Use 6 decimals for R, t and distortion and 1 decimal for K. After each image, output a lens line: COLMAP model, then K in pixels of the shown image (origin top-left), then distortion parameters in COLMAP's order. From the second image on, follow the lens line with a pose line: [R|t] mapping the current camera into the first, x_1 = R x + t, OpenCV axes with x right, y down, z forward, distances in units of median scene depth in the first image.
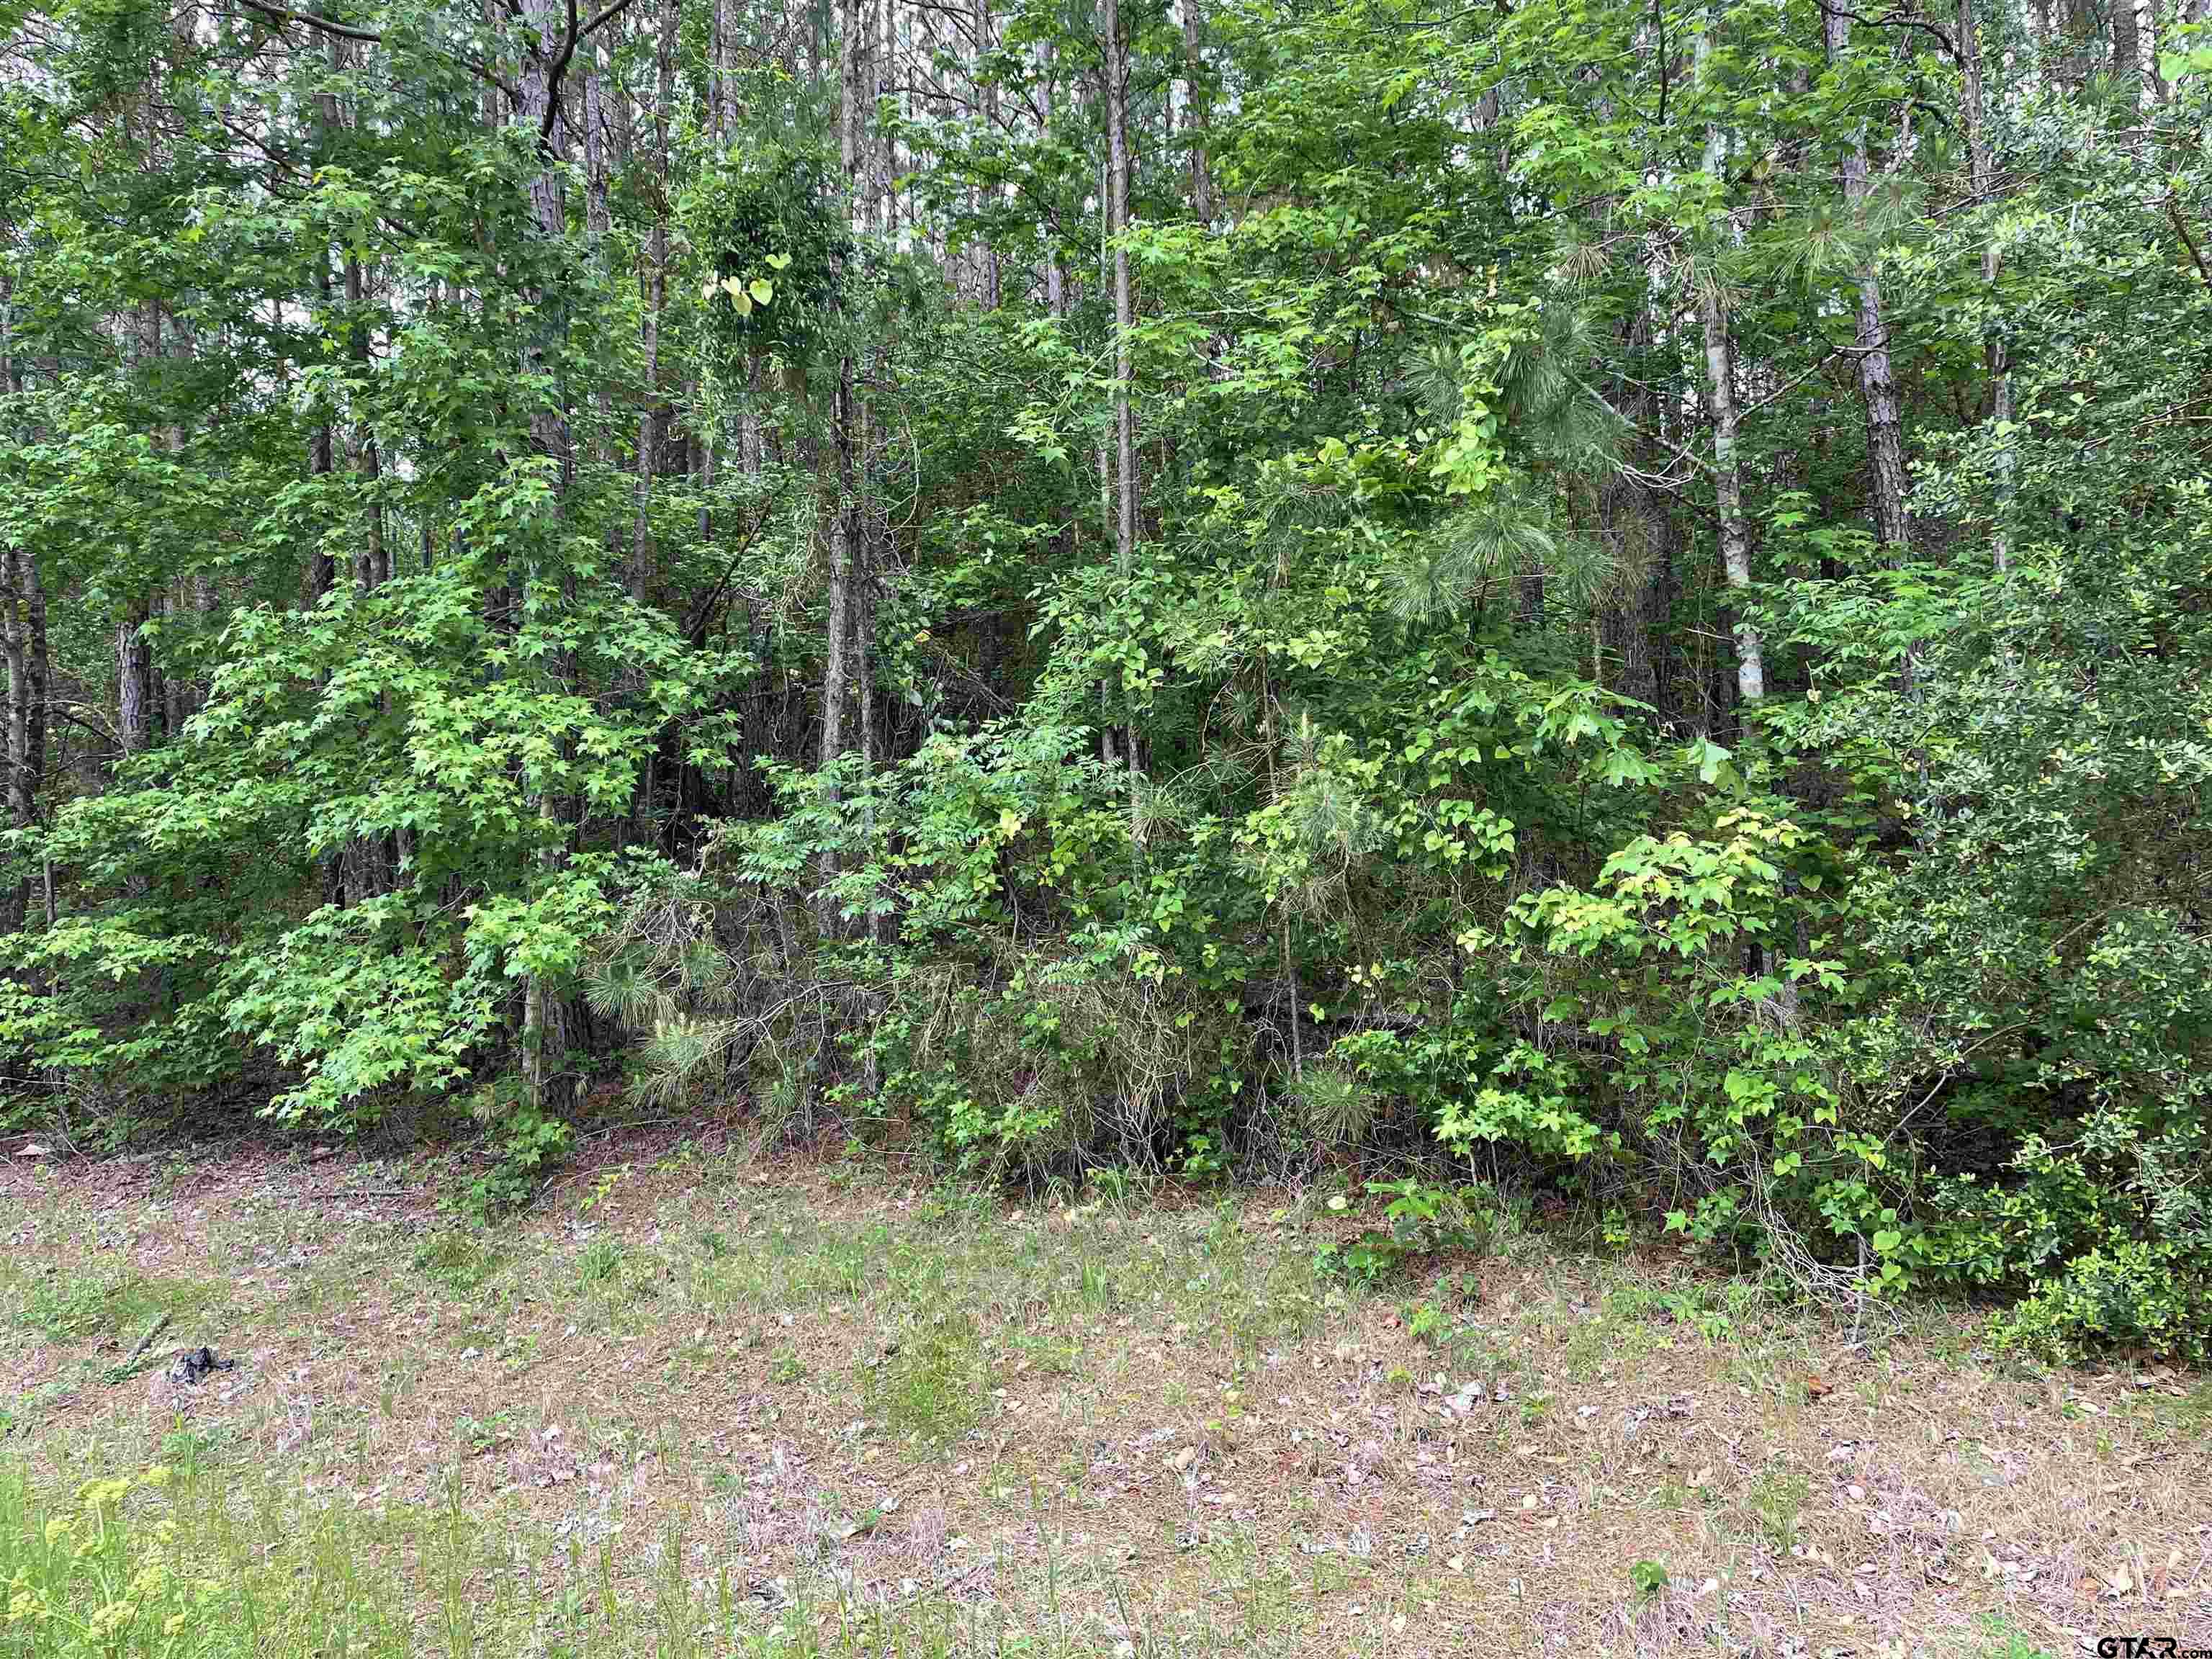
lens RADIAL K [[1712.8, 0, 1086.4], [0, 1712.8, 805.5], [0, 0, 1]] dist [0.099123, -0.126315]
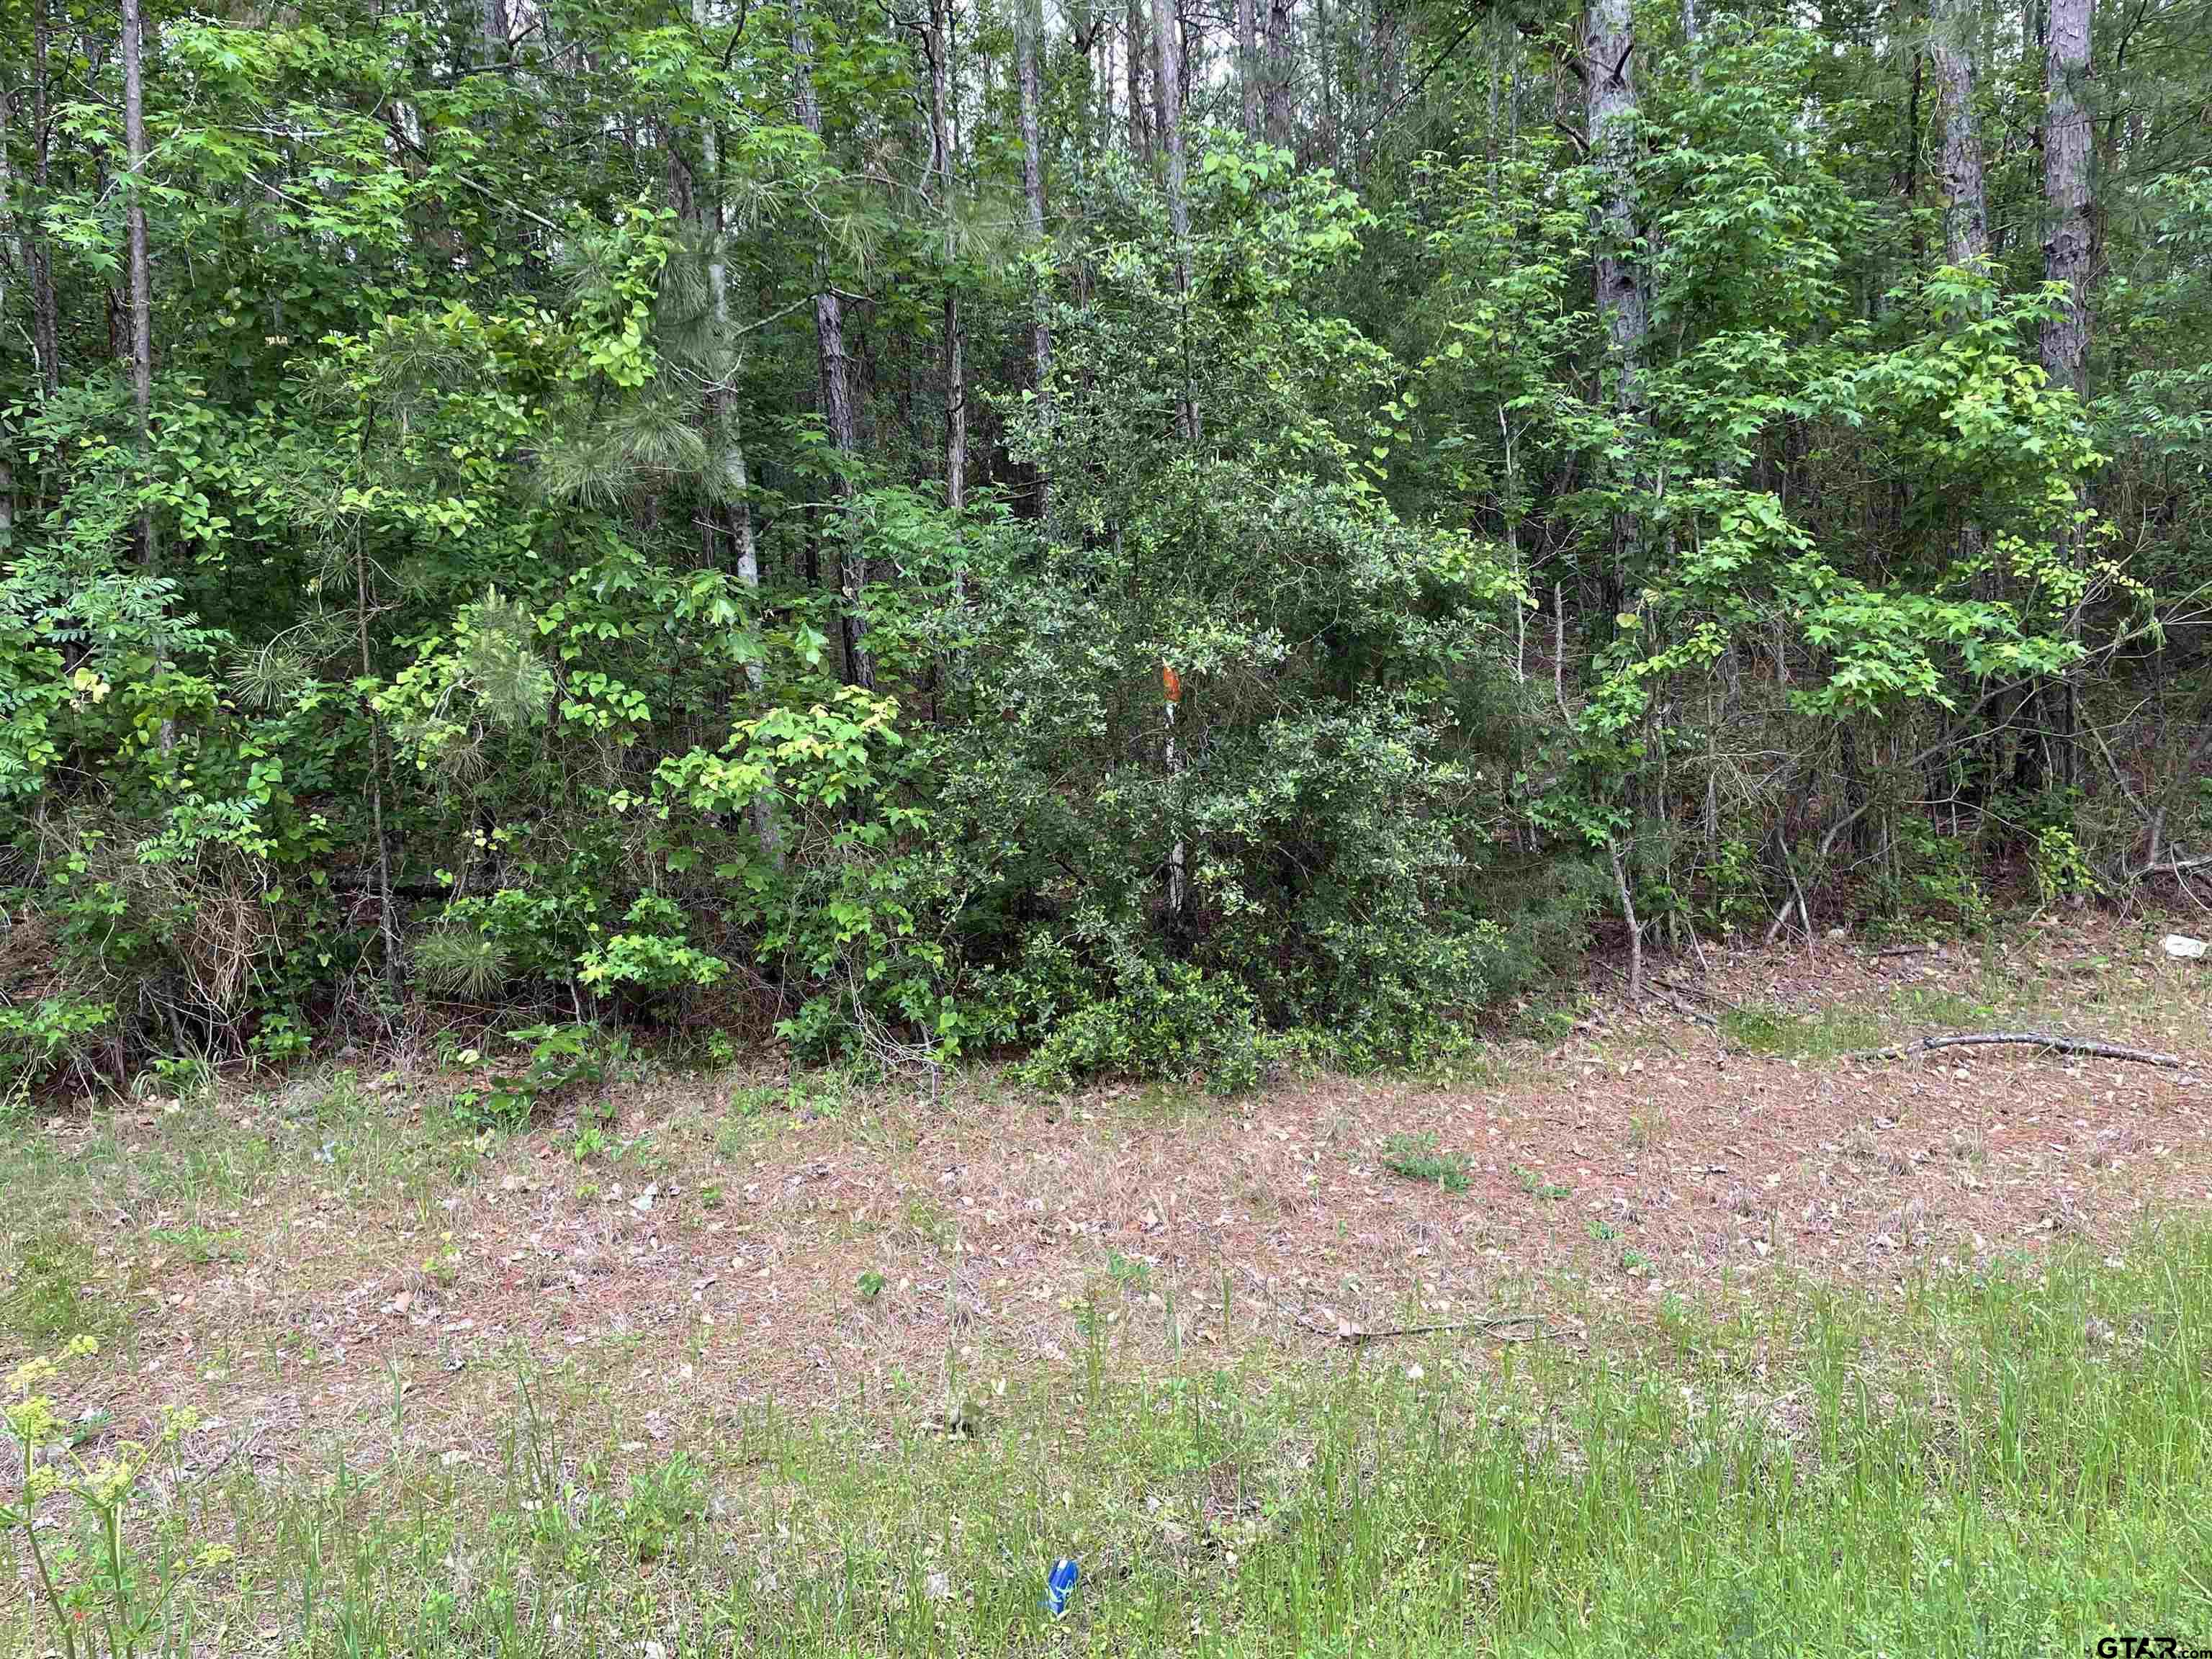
lens RADIAL K [[1712.8, 0, 1087.0], [0, 1712.8, 842.6], [0, 0, 1]] dist [0.099123, -0.126315]
pose [[0.762121, -0.040333, 0.646177, -0.228638], [-0.021829, 0.995889, 0.087907, 0.001331], [-0.647067, -0.081102, 0.758108, -0.025335]]
